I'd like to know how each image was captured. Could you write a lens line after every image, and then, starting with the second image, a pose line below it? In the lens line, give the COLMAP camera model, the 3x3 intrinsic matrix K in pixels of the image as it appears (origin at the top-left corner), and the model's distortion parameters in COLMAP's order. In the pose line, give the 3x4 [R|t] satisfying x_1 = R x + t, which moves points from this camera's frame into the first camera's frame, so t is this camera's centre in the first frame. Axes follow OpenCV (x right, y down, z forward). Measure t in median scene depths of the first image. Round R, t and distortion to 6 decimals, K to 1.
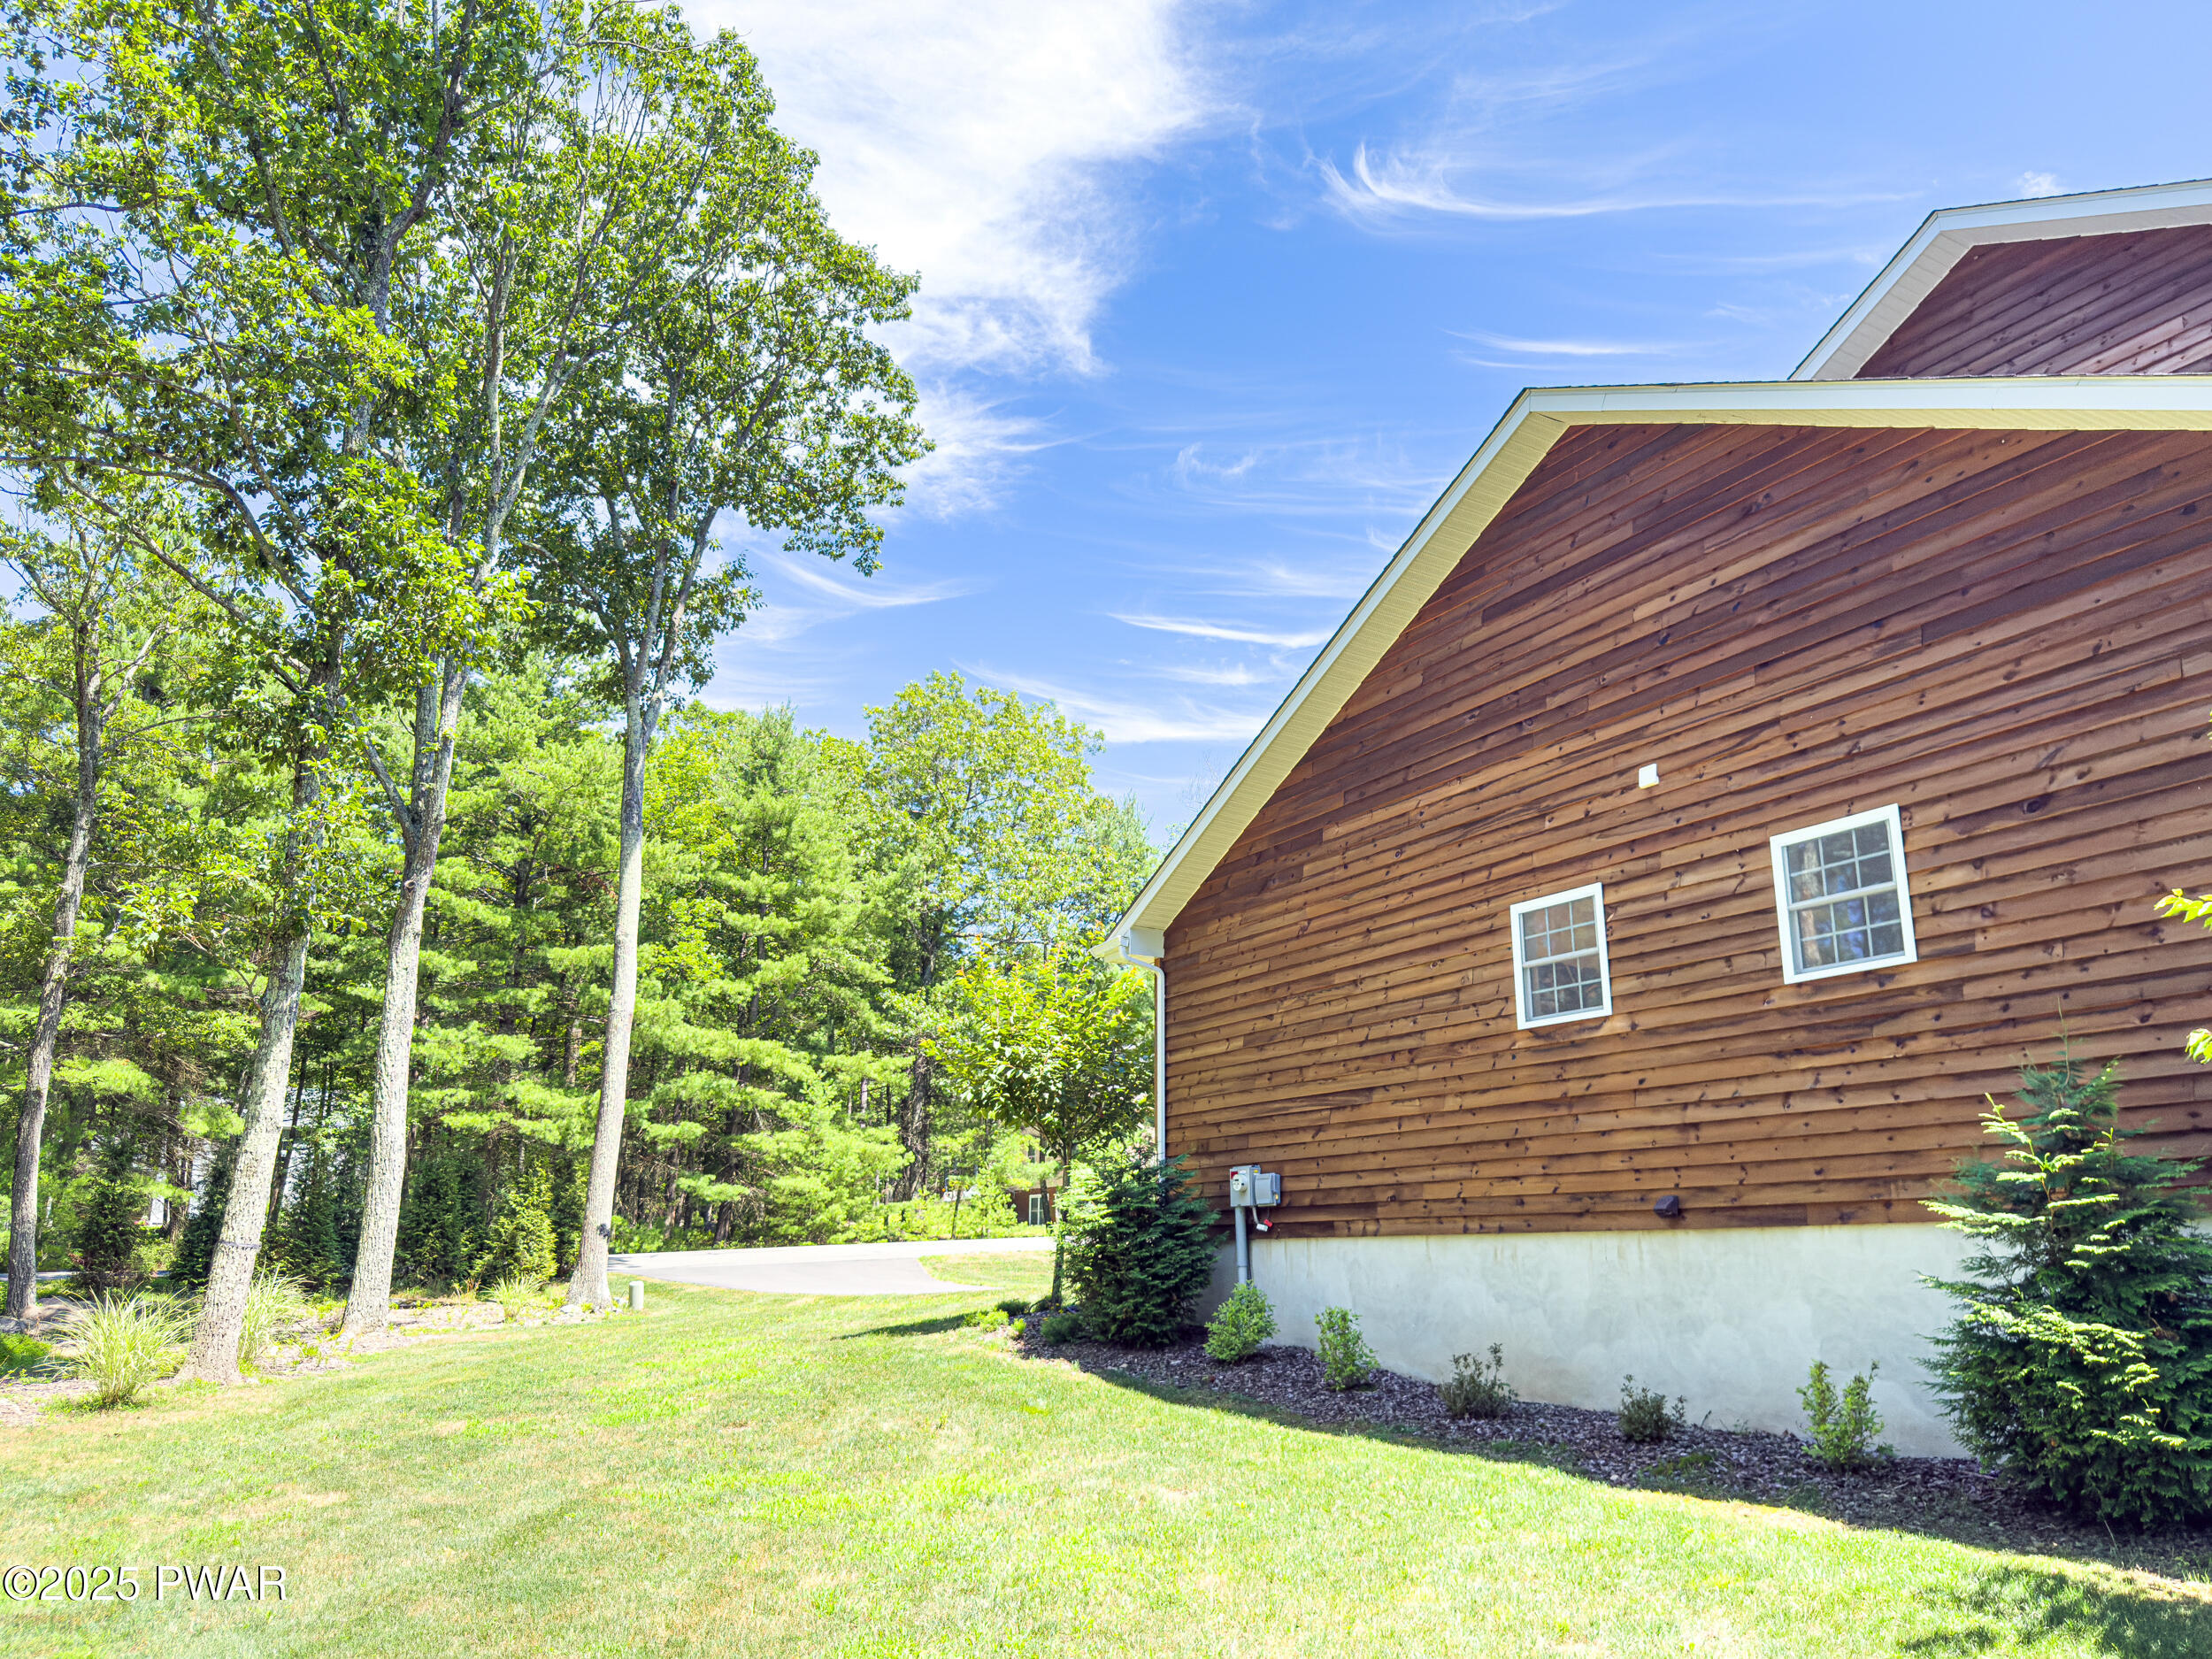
lens RADIAL K [[1555.2, 0, 1107.8], [0, 1555.2, 805.3], [0, 0, 1]] dist [0.120298, -0.154167]
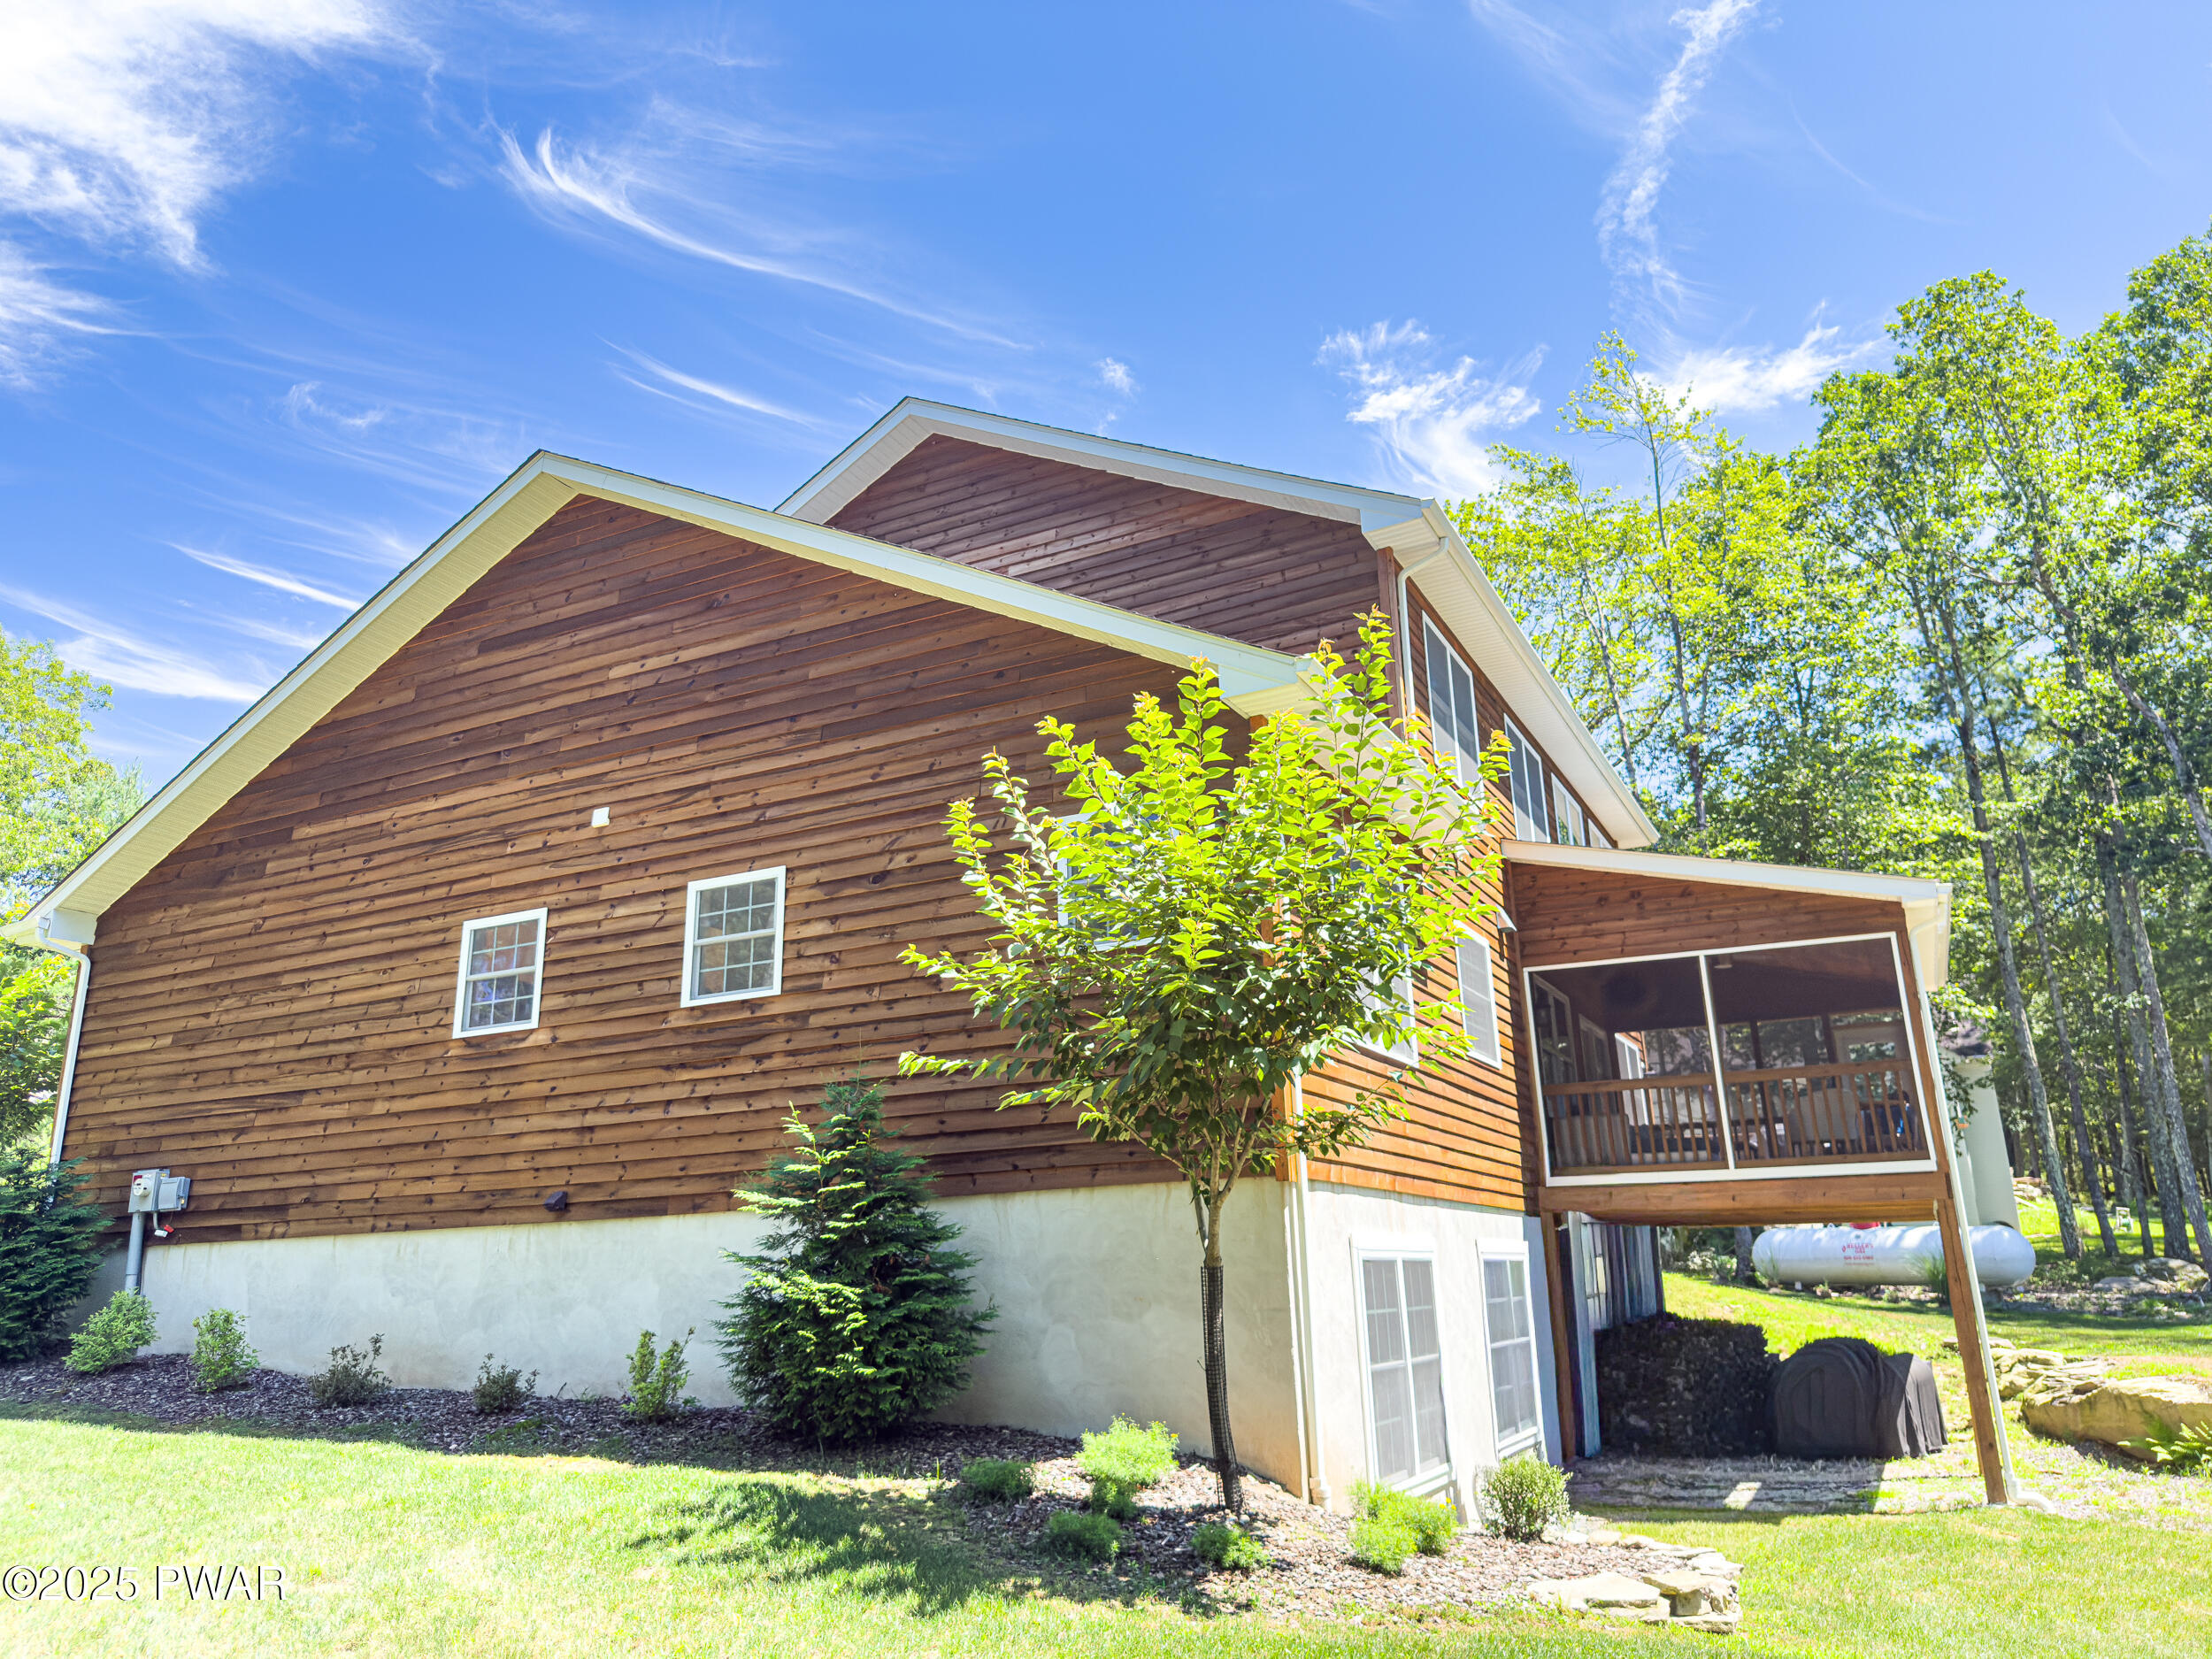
lens RADIAL K [[1555.2, 0, 1107.8], [0, 1555.2, 805.3], [0, 0, 1]] dist [0.120298, -0.154167]
pose [[0.852199, 0.131133, 0.506518, 0.081492], [-0.124869, 0.991083, -0.046494, -0.020032], [-0.508099, -0.023626, 0.860975, -0.151281]]
